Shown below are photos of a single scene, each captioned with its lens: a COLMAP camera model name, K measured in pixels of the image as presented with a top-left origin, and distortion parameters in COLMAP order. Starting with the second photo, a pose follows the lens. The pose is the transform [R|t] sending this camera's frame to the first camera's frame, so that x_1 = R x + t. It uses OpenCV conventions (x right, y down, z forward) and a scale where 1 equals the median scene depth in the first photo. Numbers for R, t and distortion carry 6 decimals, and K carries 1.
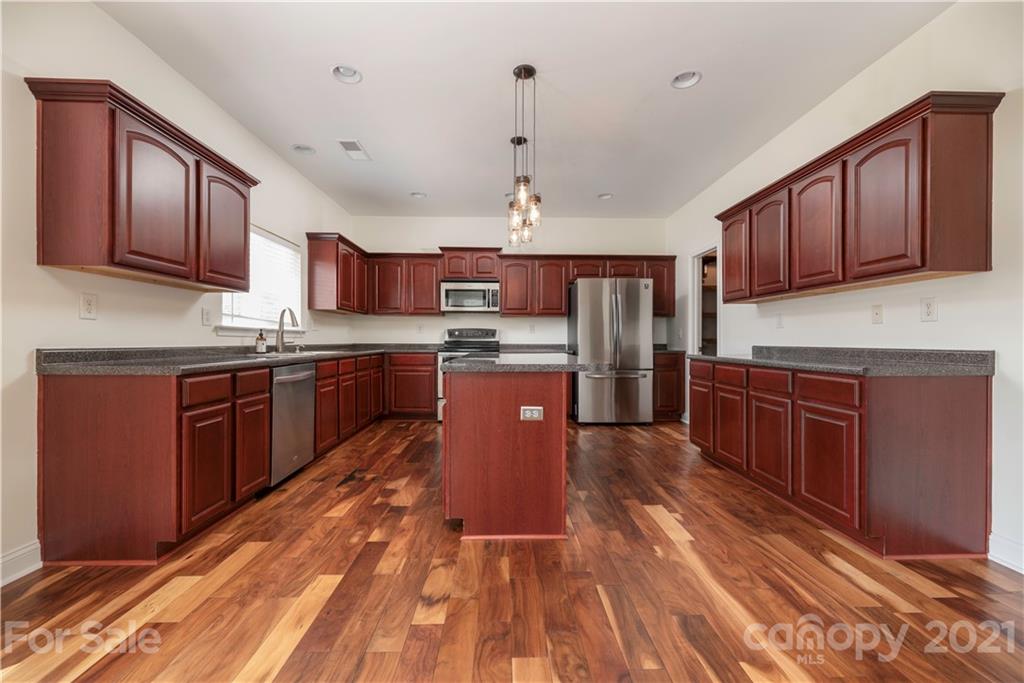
lens RADIAL K [[418.2, 0, 512.0], [0, 418.2, 341.5], [0, 0, 1]] dist [0.000757, -0.000310]
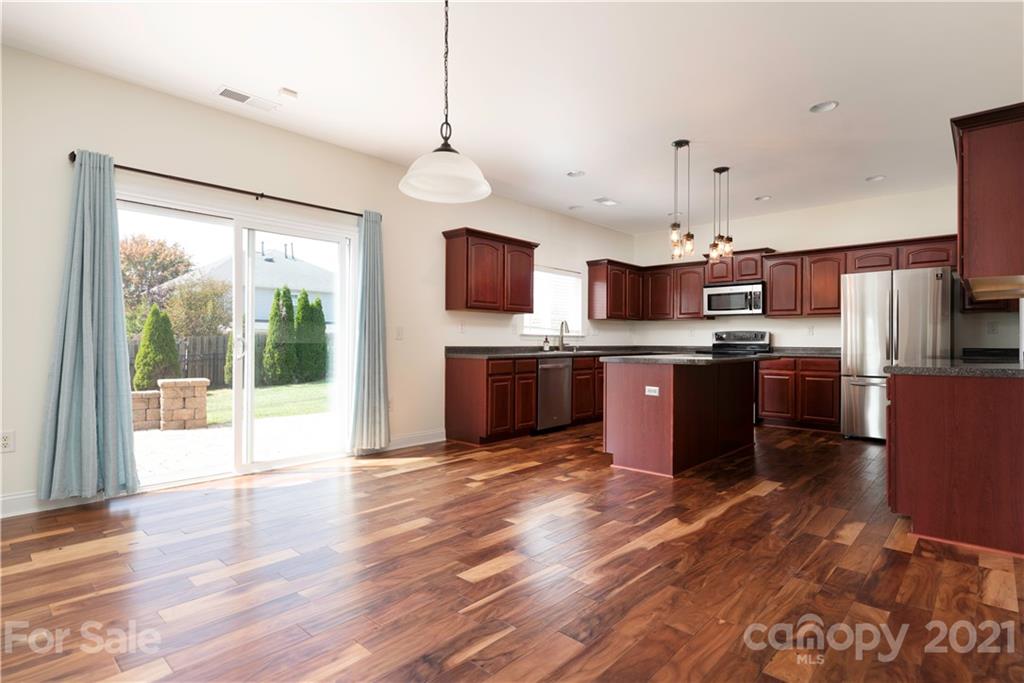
lens RADIAL K [[524.8, 0, 512.6], [0, 524.8, 341.4], [0, 0, 1]] dist [-0.000810, 0.000010]
pose [[0.716781, 0.000358, -0.697299, 0.642028], [-0.004051, 0.999985, -0.003651, 0.000047], [0.697287, 0.005442, 0.716771, -0.454993]]
